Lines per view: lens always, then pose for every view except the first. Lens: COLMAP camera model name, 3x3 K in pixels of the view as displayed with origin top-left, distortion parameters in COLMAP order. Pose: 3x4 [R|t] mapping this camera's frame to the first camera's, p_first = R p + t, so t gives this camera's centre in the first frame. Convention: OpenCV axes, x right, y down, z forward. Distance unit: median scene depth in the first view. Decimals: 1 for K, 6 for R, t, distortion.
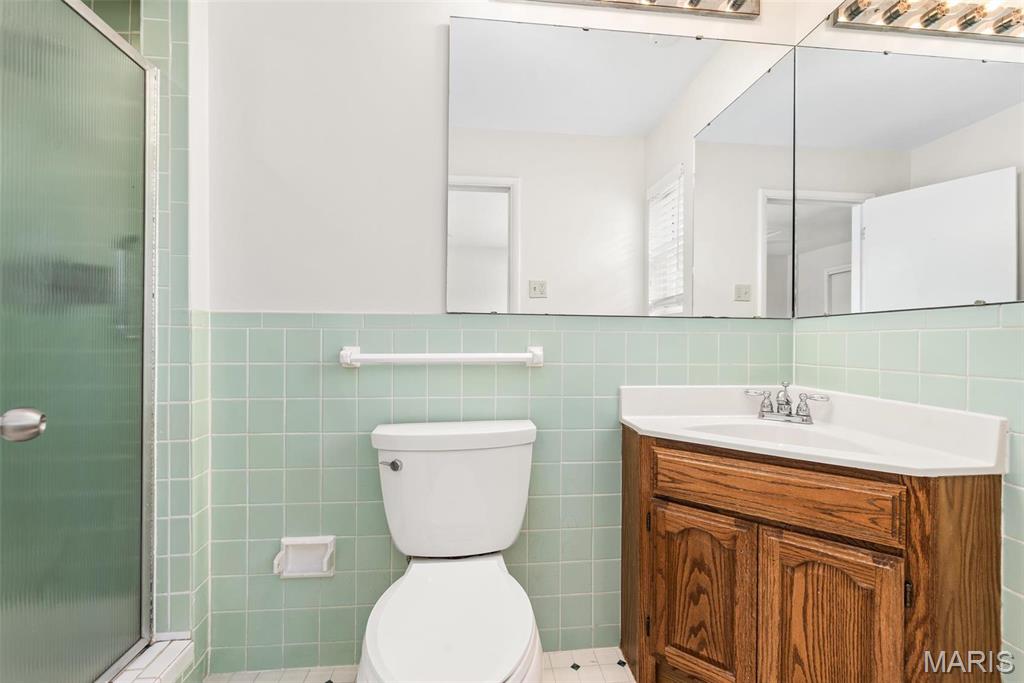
lens RADIAL K [[441.7, 0, 513.9], [0, 441.7, 338.6], [0, 0, 1]] dist [-0.001016, 0.000120]
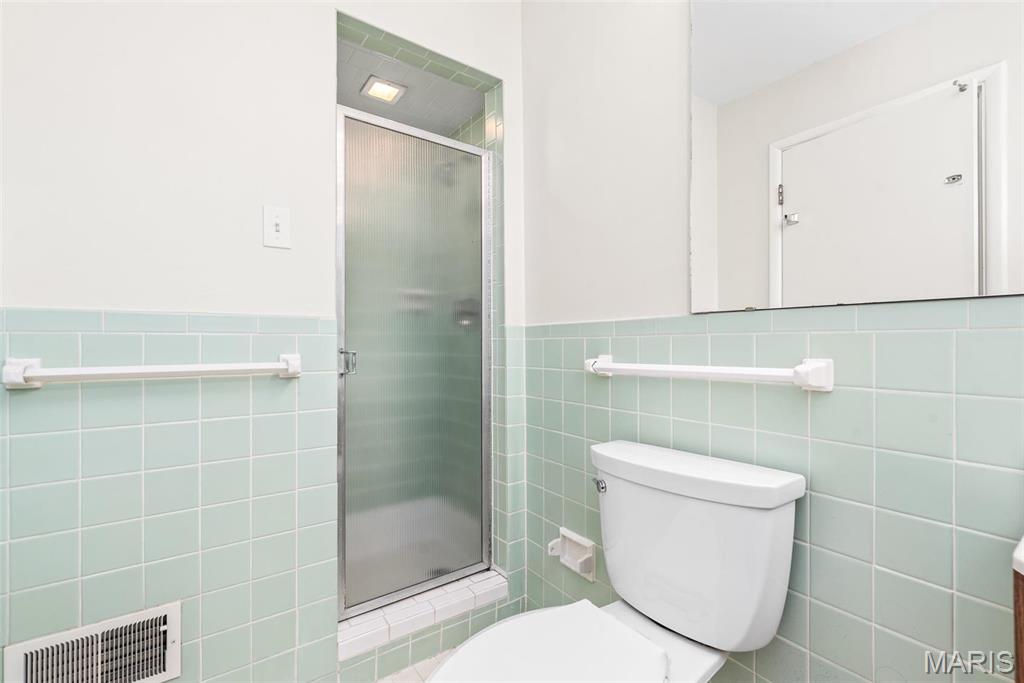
lens RADIAL K [[441.7, 0, 513.5], [0, 441.7, 346.4], [0, 0, 1]] dist [-0.001016, 0.000120]
pose [[0.509146, -0.005976, -0.860660, 0.375303], [0.003791, 0.999982, -0.004701, 0.002024], [0.860672, -0.000869, 0.509159, 0.333128]]
